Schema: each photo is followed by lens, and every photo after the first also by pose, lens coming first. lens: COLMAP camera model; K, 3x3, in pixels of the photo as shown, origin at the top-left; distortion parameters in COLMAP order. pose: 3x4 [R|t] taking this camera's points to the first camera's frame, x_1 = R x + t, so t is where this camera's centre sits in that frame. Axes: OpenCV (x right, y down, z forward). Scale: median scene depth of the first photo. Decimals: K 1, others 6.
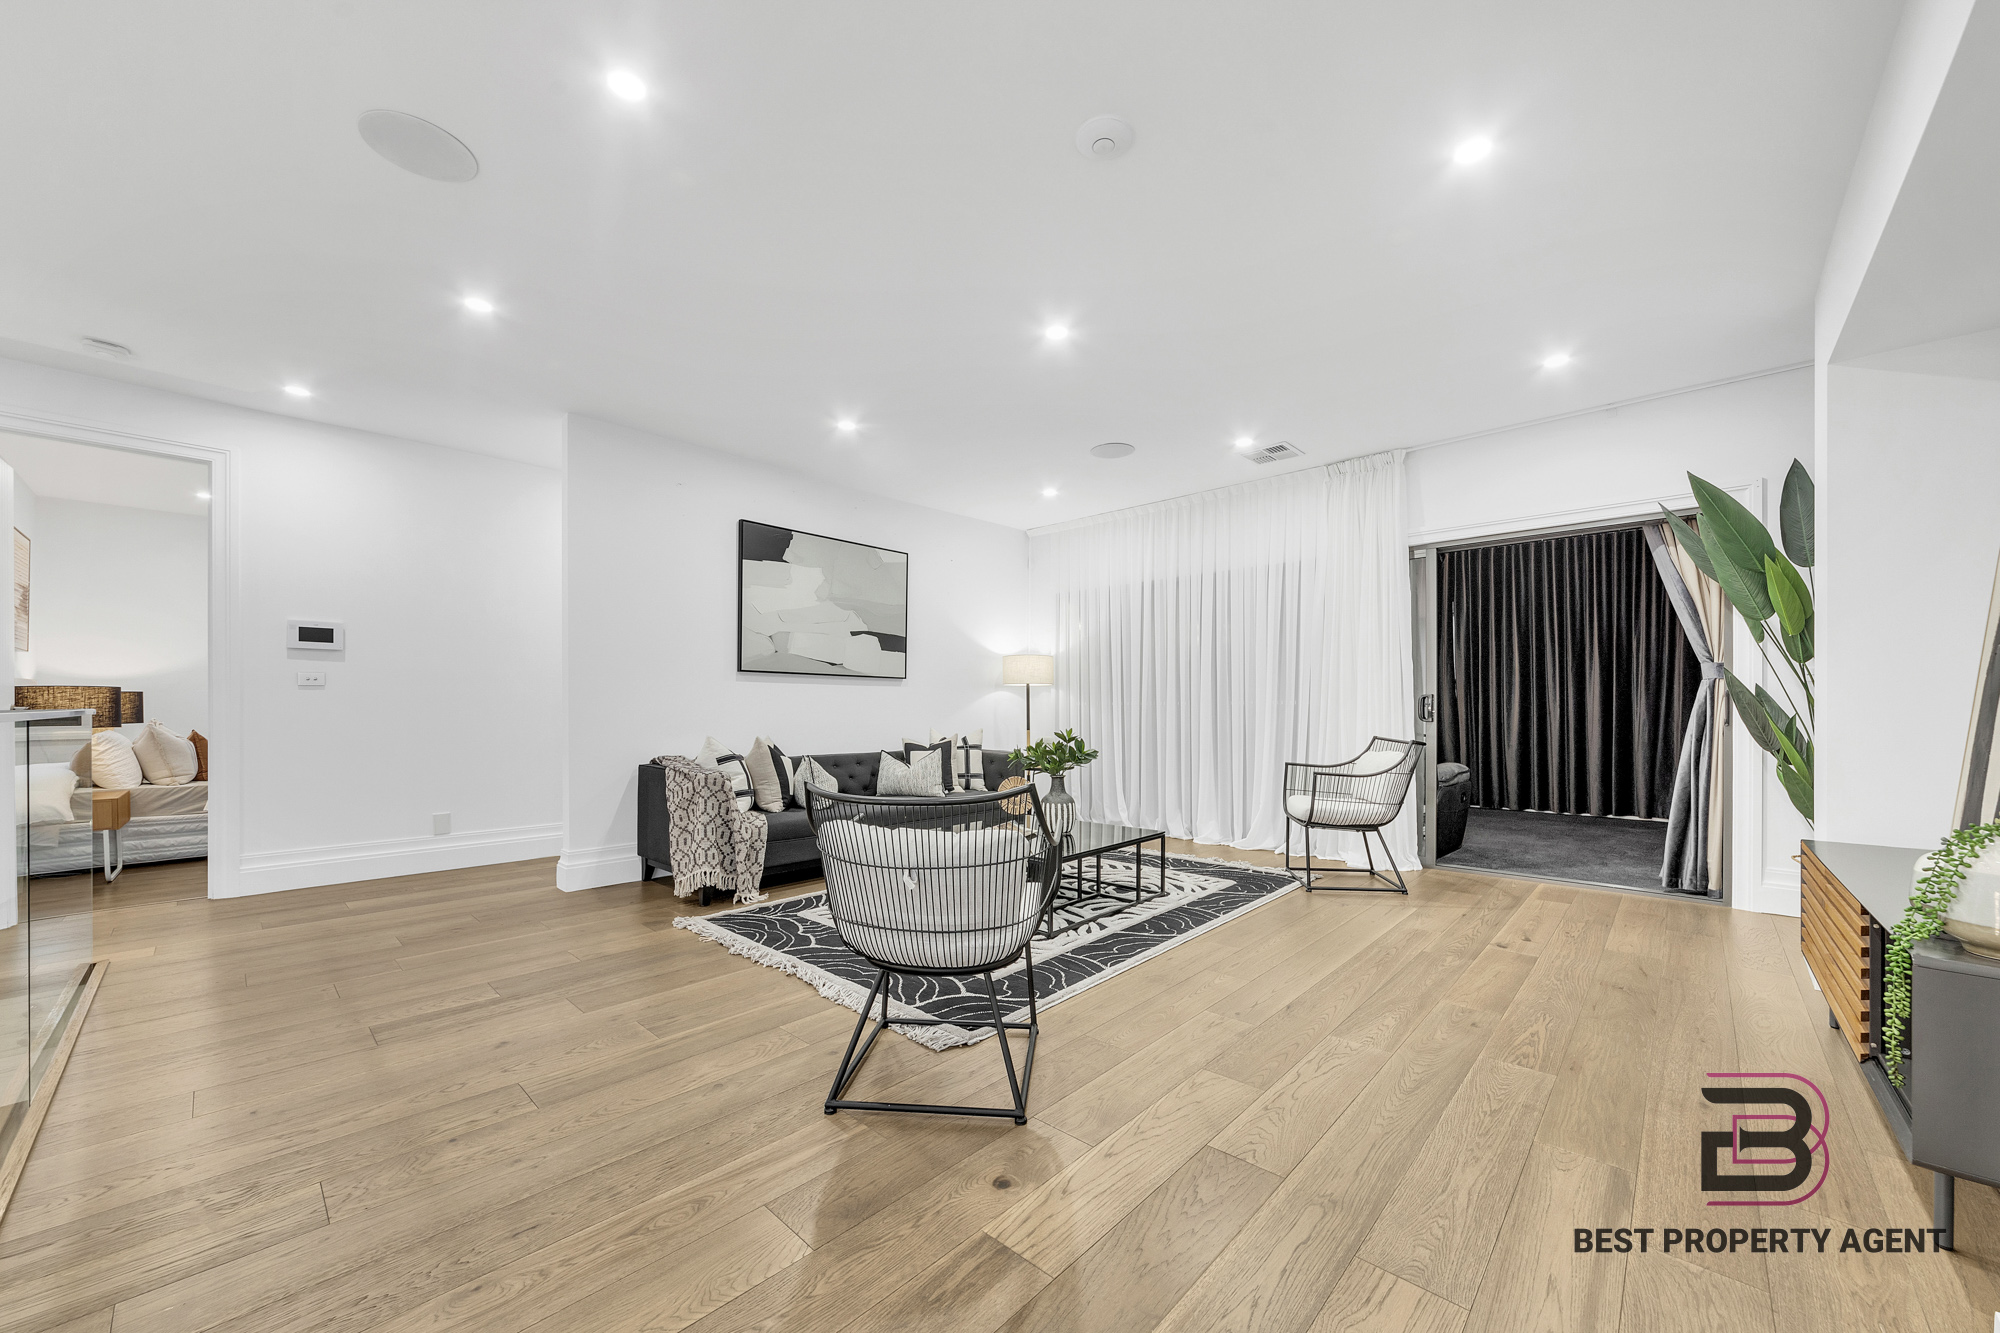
lens RADIAL K [[726.5, 0, 994.1], [0, 726.5, 711.2], [0, 0, 1]] dist [-0.000689, -0.000196]
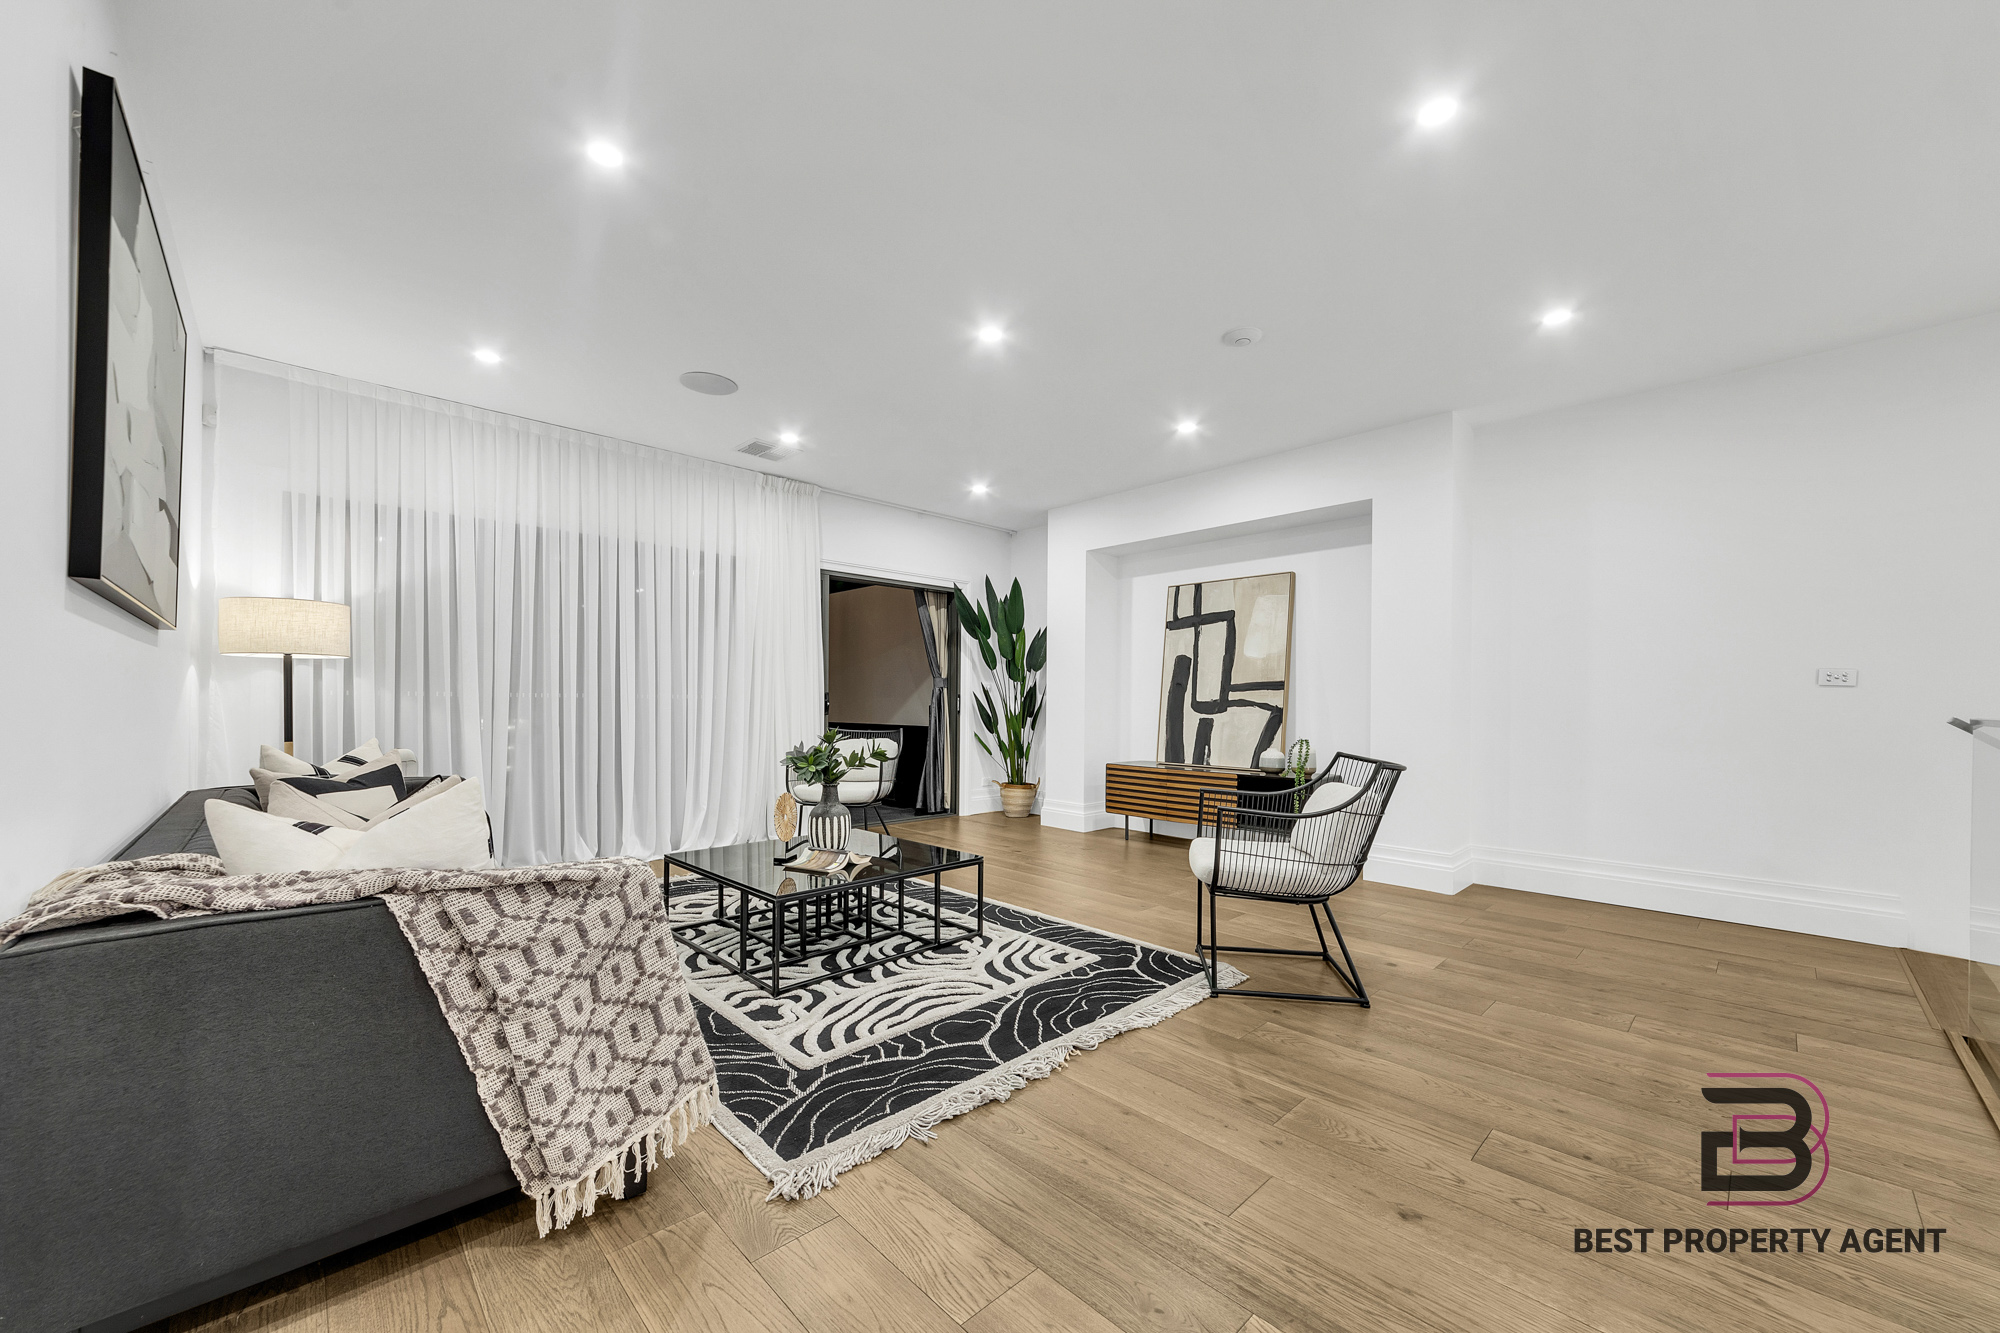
lens RADIAL K [[752.3, 0, 997.1], [0, 752.3, 705.2], [0, 0, 1]] dist [0.000756, 0.000237]
pose [[0.056661, -0.002037, 0.998391, -0.924611], [-0.002330, 0.999995, 0.002172, -0.006372], [-0.998391, -0.002449, 0.056656, 0.893217]]
